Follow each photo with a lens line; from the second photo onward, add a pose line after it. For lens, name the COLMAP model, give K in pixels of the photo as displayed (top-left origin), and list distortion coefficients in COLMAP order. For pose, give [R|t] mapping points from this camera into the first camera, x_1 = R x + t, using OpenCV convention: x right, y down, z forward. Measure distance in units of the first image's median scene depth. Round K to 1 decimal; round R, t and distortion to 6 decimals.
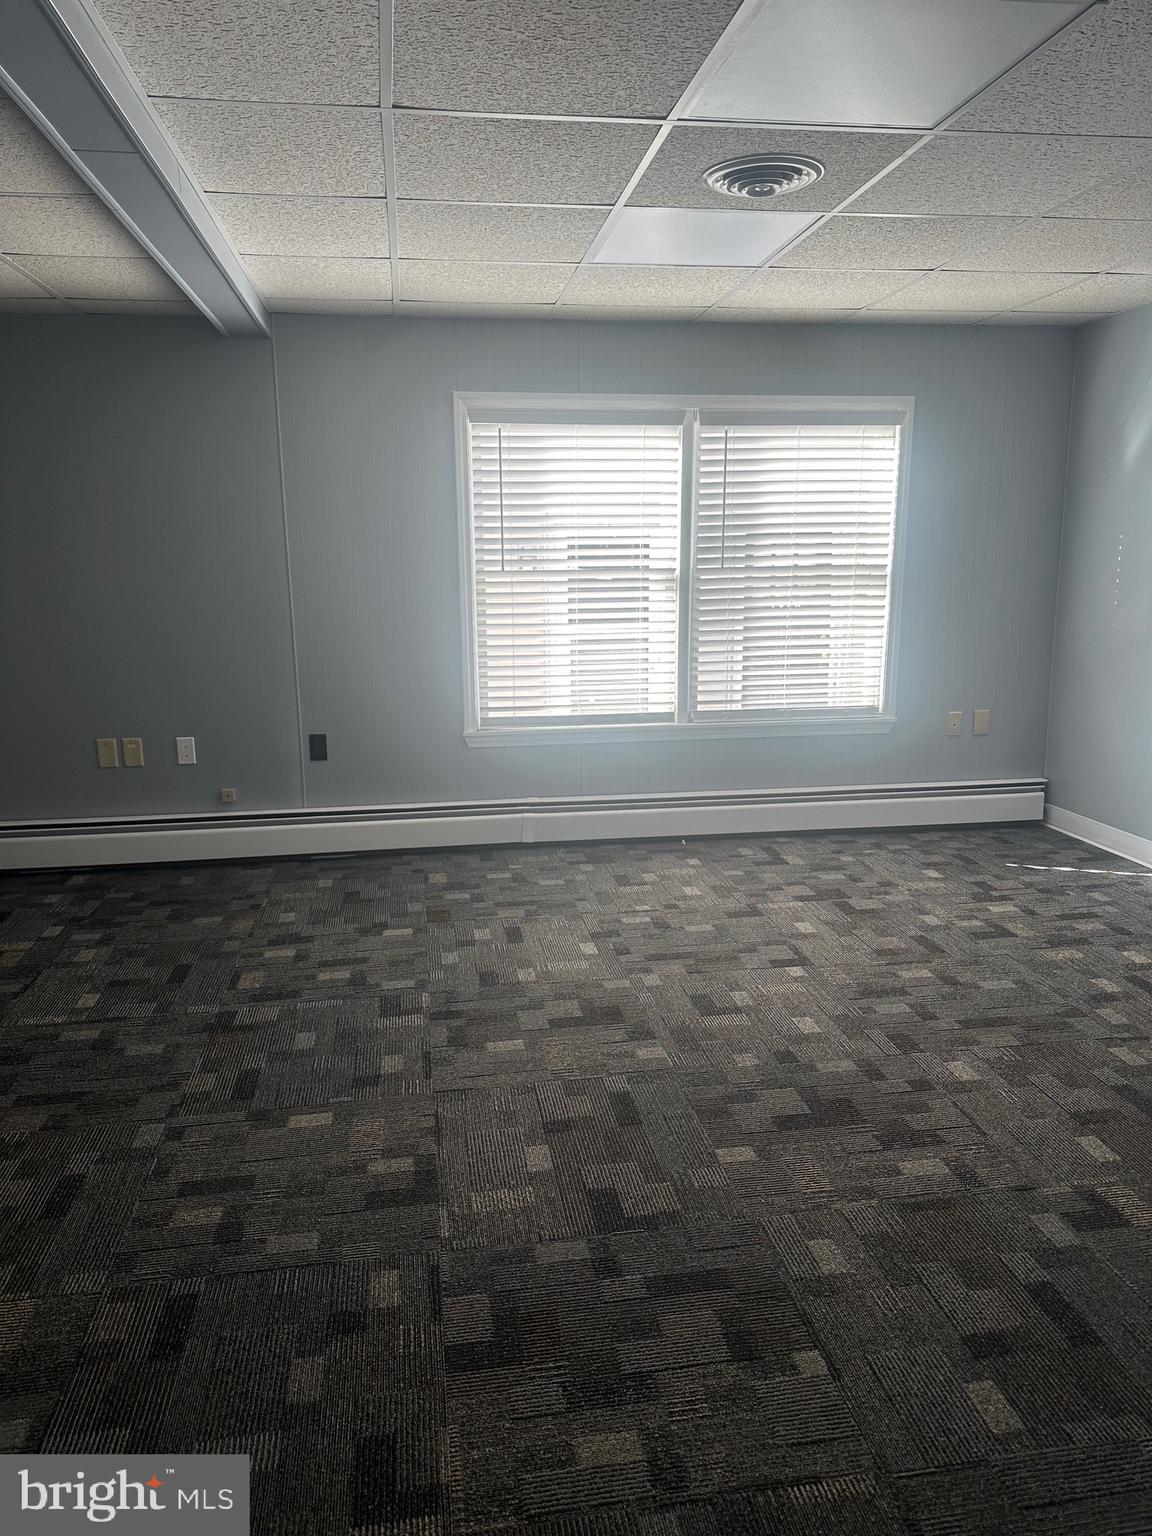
lens RADIAL K [[1079.3, 0, 565.9], [0, 1079.3, 763.5], [0, 0, 1]] dist [0.049178, -0.055478]
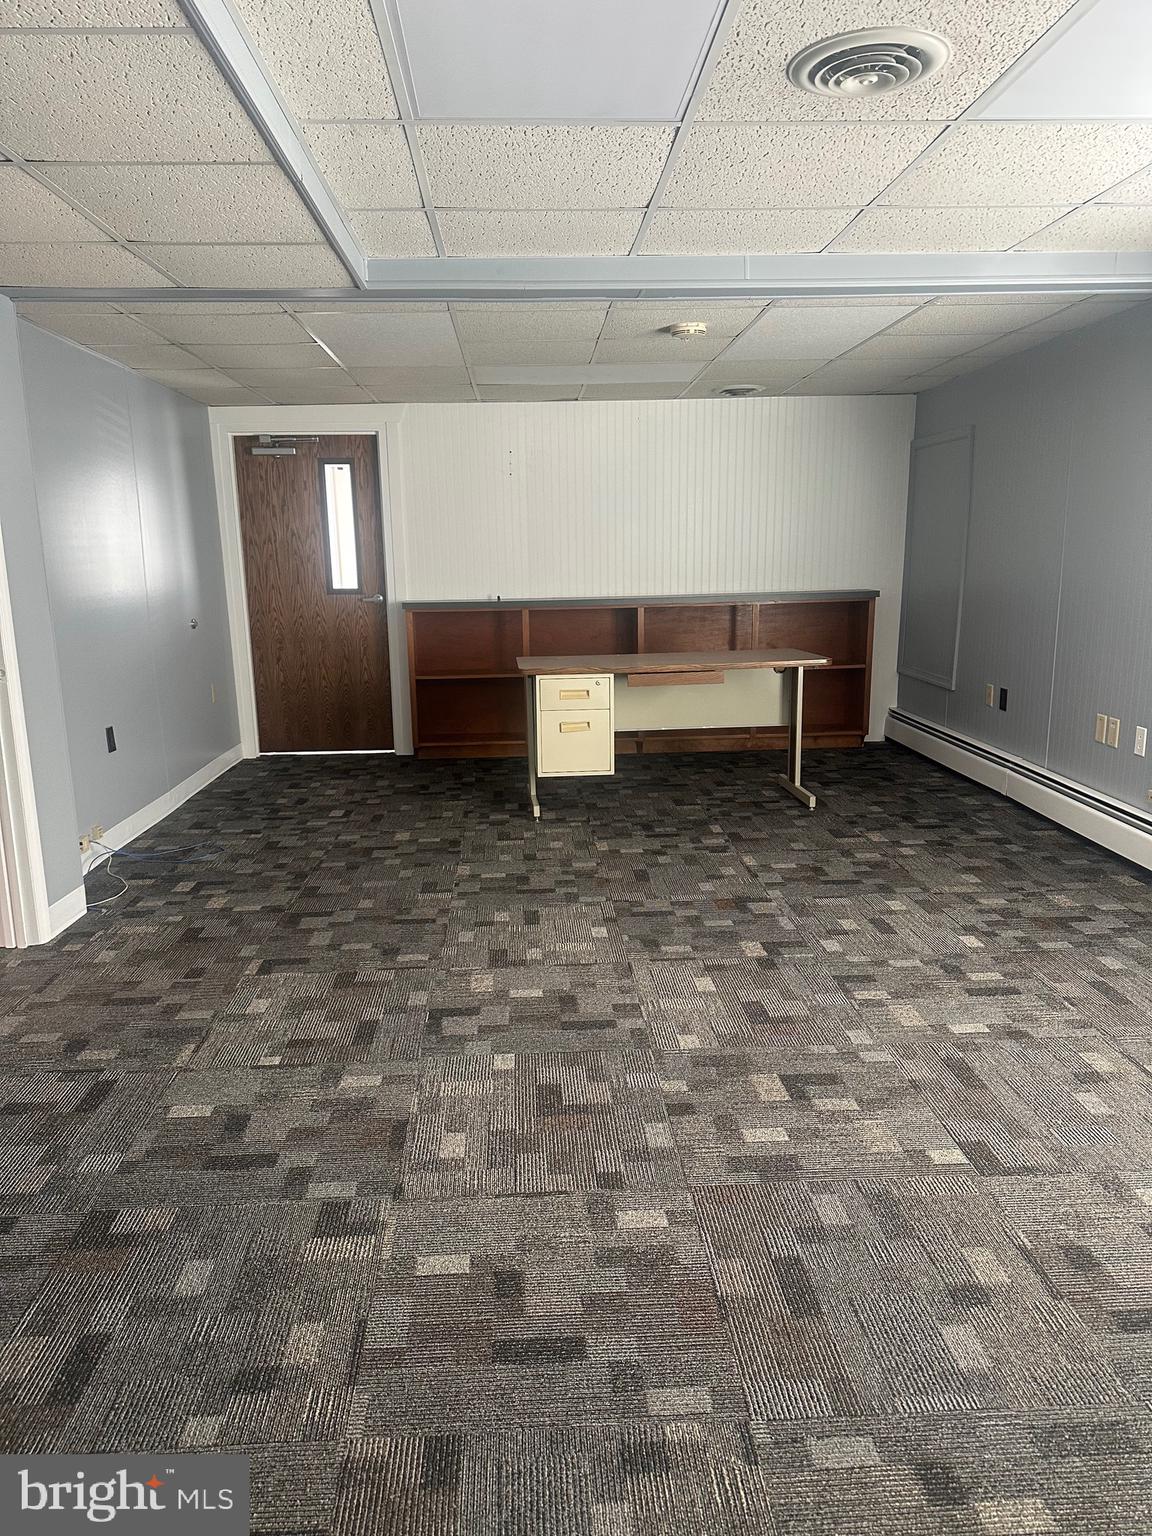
lens RADIAL K [[1079.3, 0, 572.2], [0, 1079.3, 770.6], [0, 0, 1]] dist [0.049178, -0.055478]
pose [[-0.097184, 0.219458, -0.970770, 0.893449], [-0.184551, 0.954498, 0.234255, -0.168901], [0.978006, 0.201922, -0.052261, 0.783180]]
